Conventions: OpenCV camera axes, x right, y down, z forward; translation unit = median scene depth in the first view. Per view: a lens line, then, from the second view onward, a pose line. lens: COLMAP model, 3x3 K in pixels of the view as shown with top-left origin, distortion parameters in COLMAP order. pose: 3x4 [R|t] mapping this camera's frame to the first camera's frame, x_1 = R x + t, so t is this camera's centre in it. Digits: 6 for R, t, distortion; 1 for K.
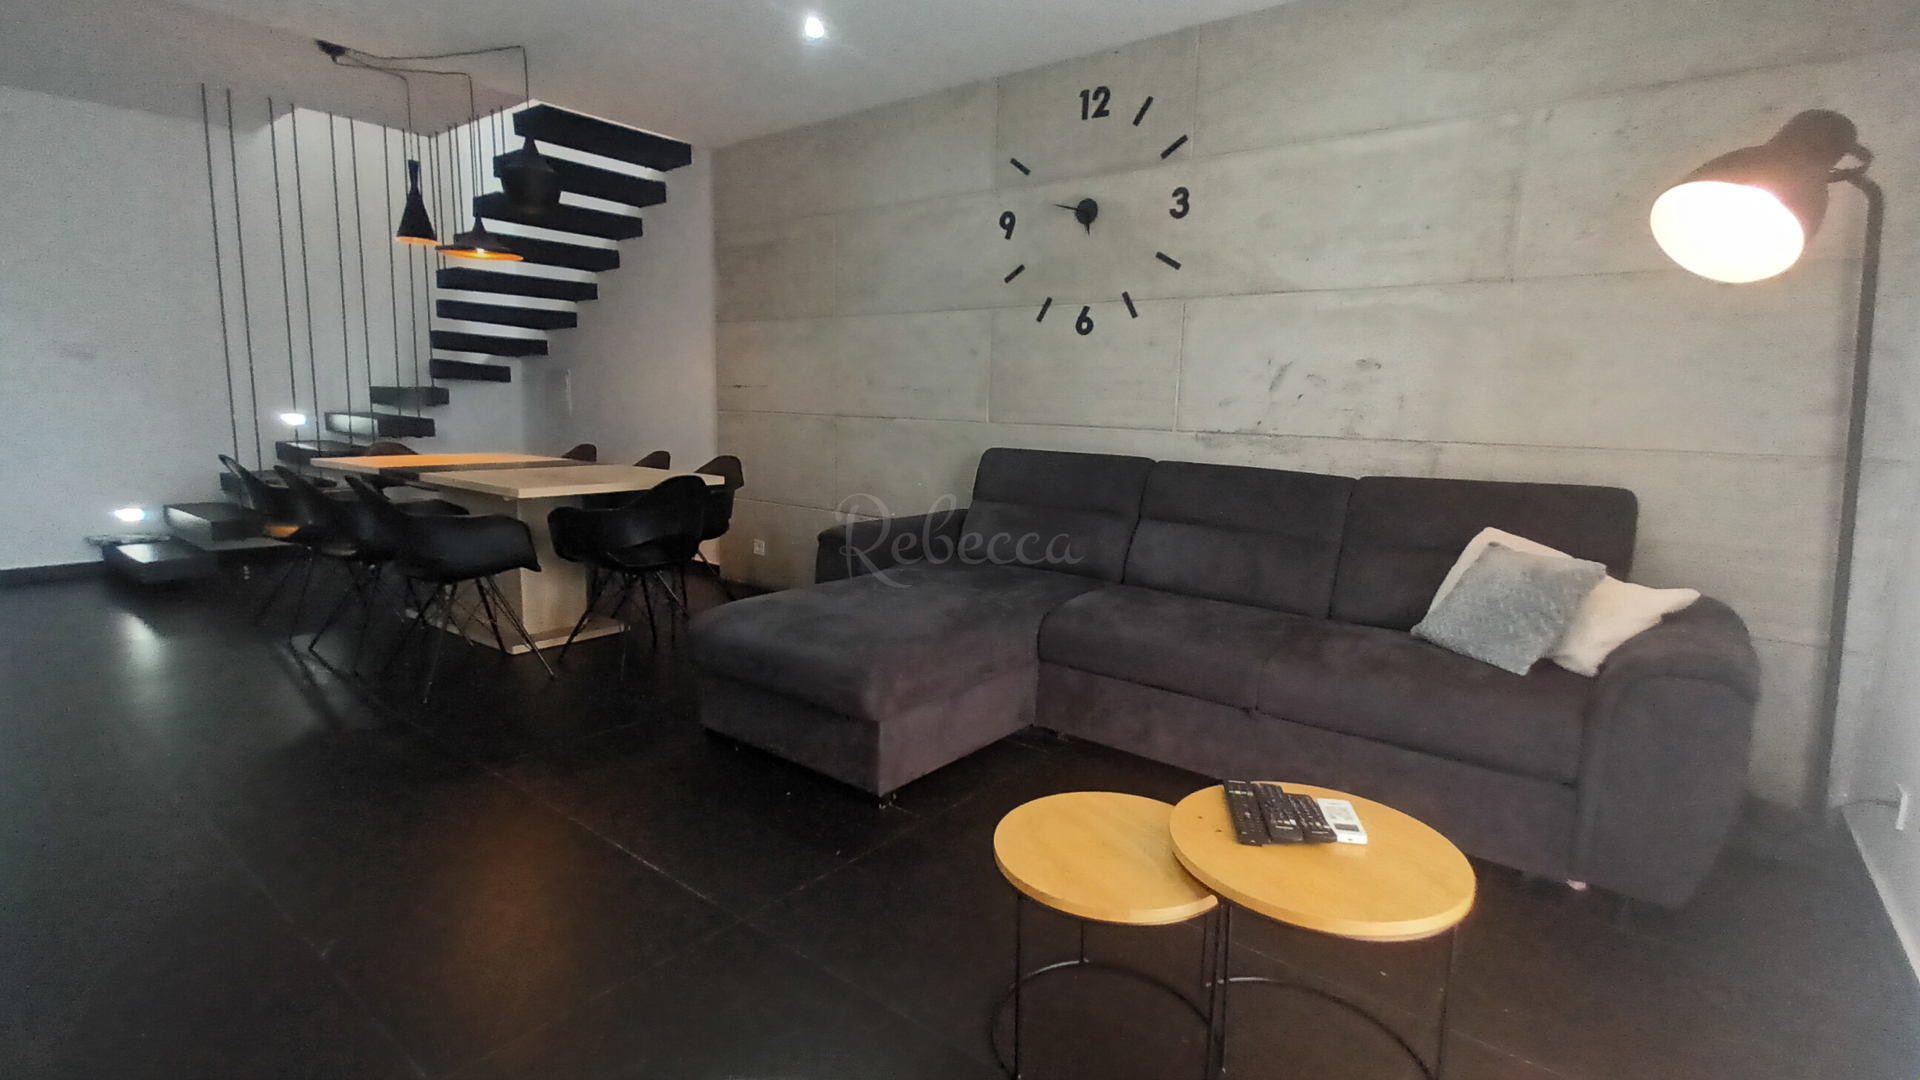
lens RADIAL K [[919.2, 0, 966.1], [0, 919.2, 539.1], [0, 0, 1]] dist [-0.001219, 0.013528]
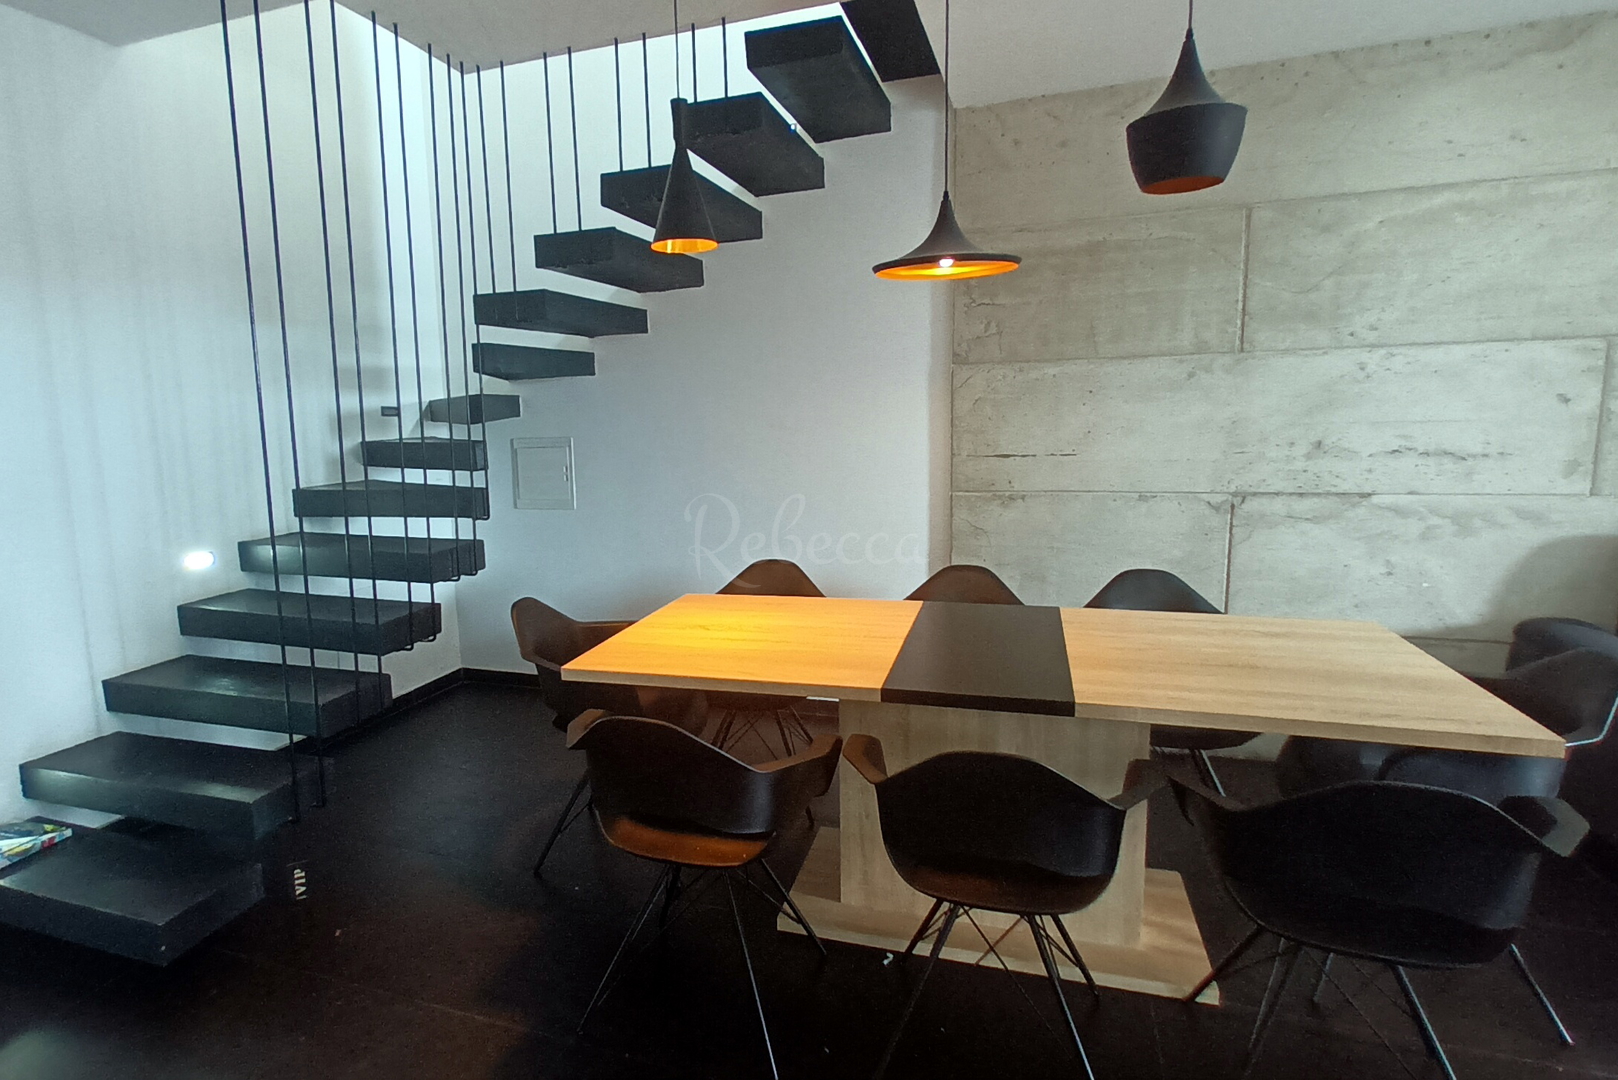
lens RADIAL K [[907.9, 0, 718.6], [0, 907.9, 540.1], [0, 0, 1]] dist [0.003869, 0.001734]
pose [[0.951628, -0.094738, 0.292283, -1.115078], [0.096317, 0.995310, 0.009018, -0.222241], [-0.291767, 0.019570, 0.956289, 0.705943]]
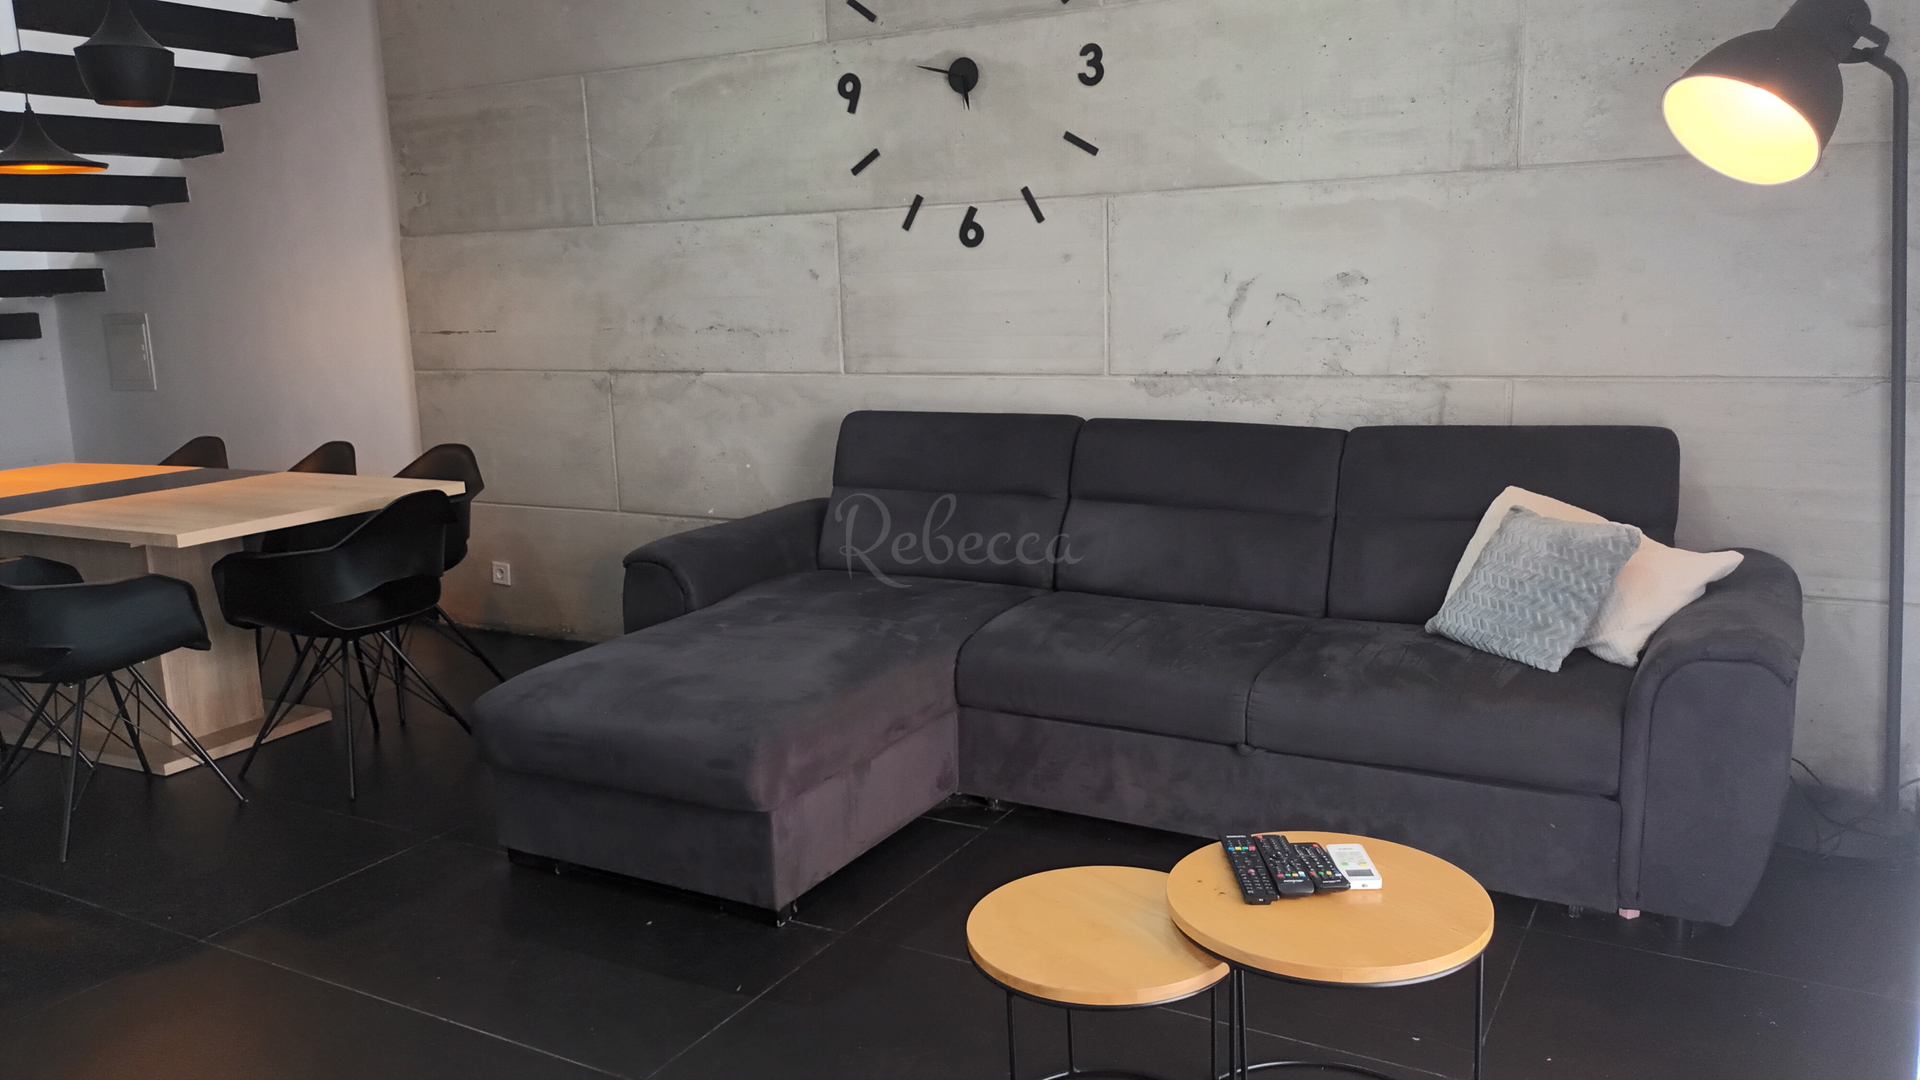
lens RADIAL K [[1478.7, 0, 960.0], [0, 1478.7, 540.0], [0, 0, 1]] dist [0.038961, -0.005061]
pose [[0.987346, -0.086304, 0.133039, -0.067133], [0.082039, 0.995934, 0.037222, -0.047307], [-0.135710, -0.025836, 0.990412, -0.184701]]
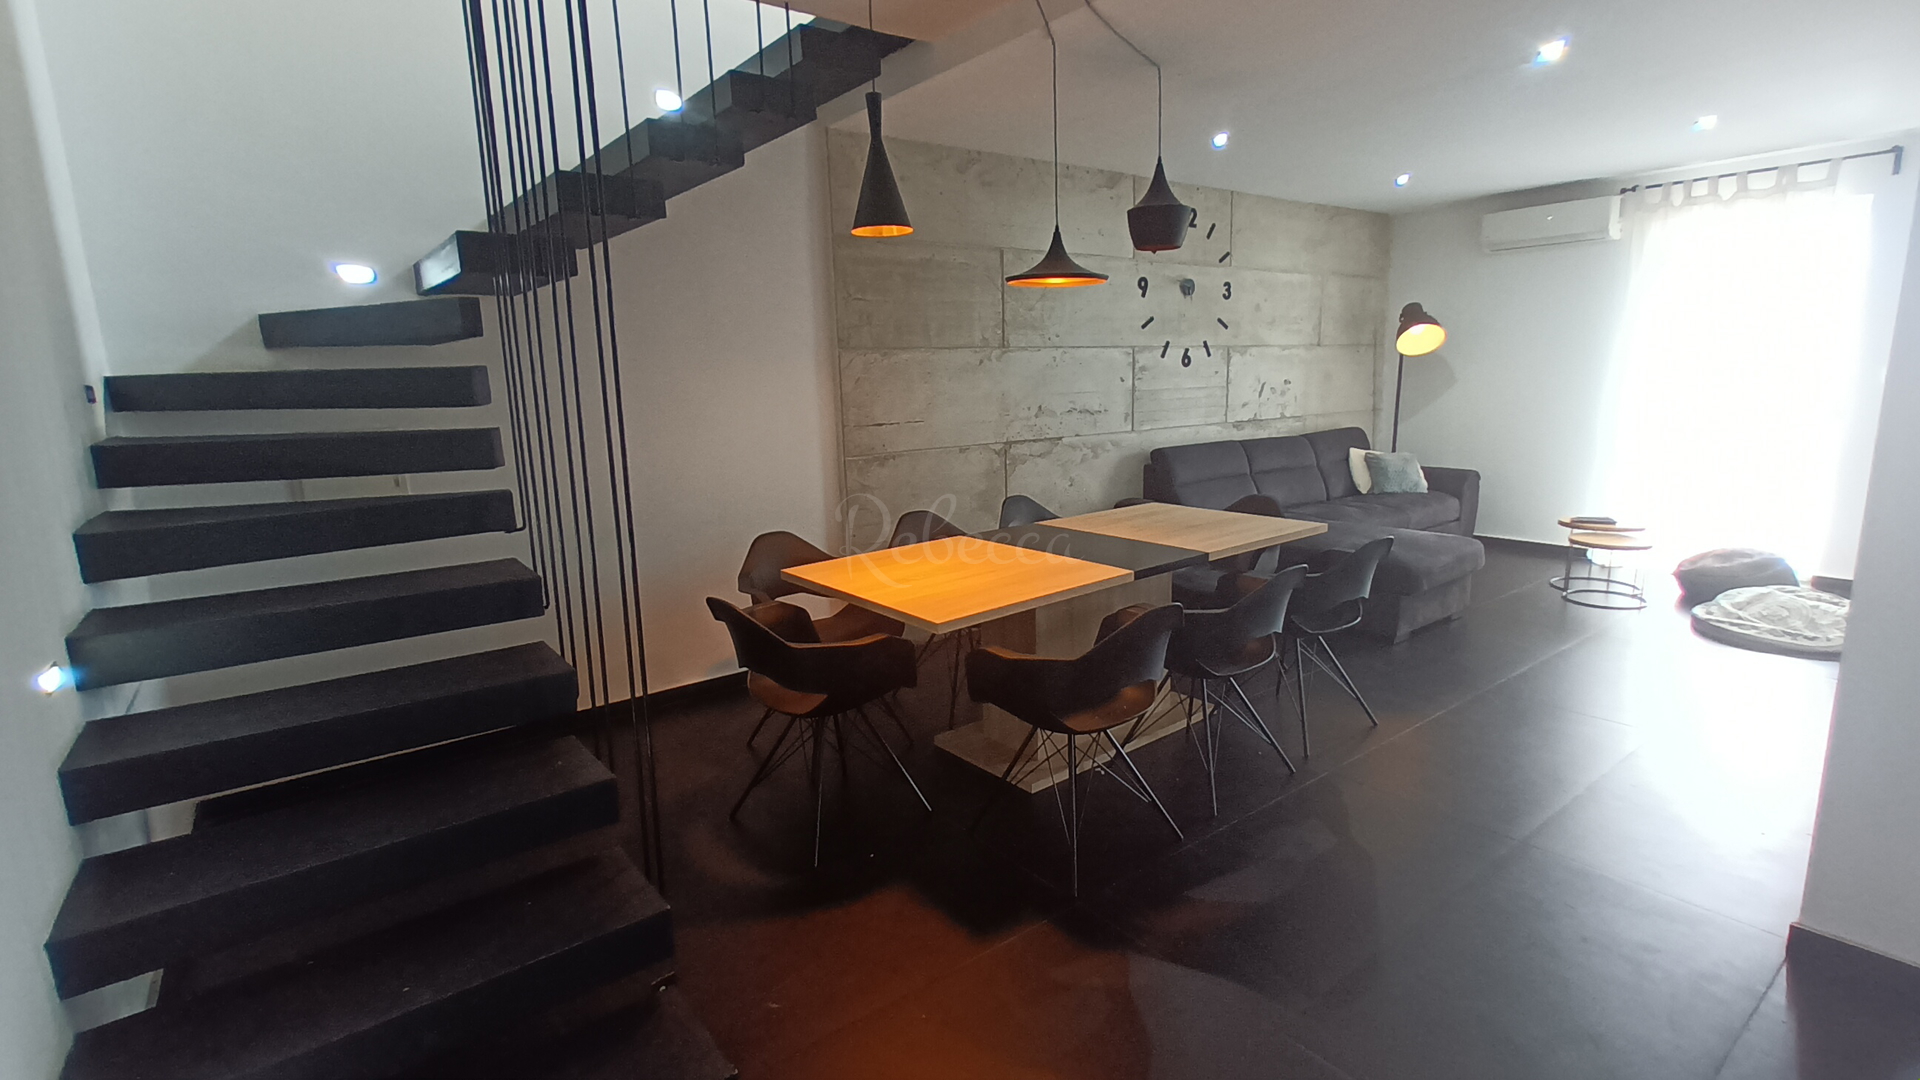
lens RADIAL K [[884.5, 0, 968.4], [0, 884.5, 540.5], [0, 0, 1]] dist [-0.000310, 0.000038]
pose [[0.234199, -0.210863, 0.949046, -1.739459], [0.178771, 0.968889, 0.171156, -0.319628], [-0.955611, 0.129577, 0.264609, 1.225699]]
